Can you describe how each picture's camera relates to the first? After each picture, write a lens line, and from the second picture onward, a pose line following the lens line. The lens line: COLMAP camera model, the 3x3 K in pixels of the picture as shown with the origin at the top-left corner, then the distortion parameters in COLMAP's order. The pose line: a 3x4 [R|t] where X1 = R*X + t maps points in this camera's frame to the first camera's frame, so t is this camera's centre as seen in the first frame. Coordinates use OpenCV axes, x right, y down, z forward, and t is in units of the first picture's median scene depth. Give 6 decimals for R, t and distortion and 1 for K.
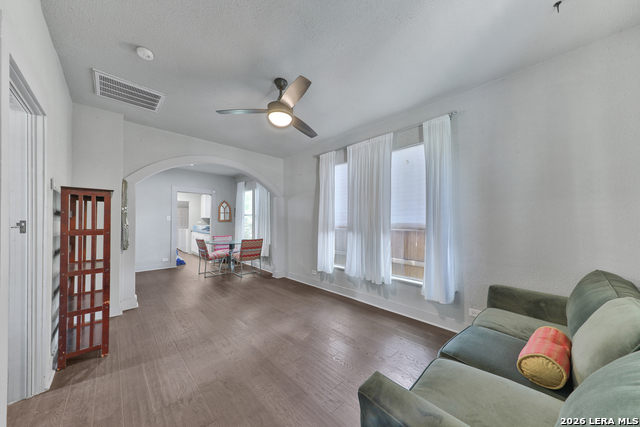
lens RADIAL K [[213.1, 0, 324.8], [0, 213.1, 217.6], [0, 0, 1]] dist [0.000266, -0.000015]
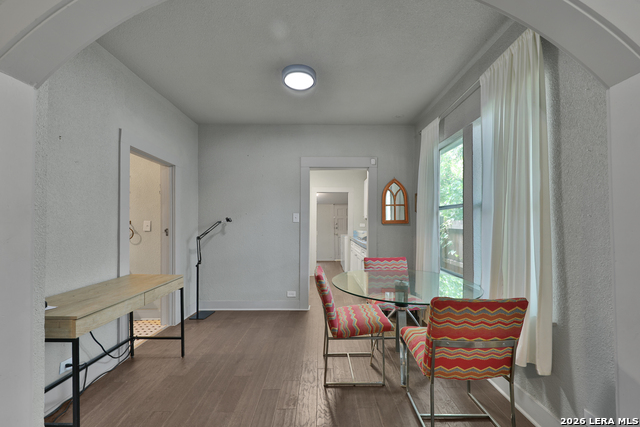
lens RADIAL K [[259.5, 0, 319.6], [0, 259.5, 224.1], [0, 0, 1]] dist [0.000119, -0.000006]
pose [[0.708463, -0.002367, -0.705744, -0.226546], [0.015558, 0.999804, 0.012264, 0.011318], [0.705576, -0.019669, 0.708361, 0.582050]]
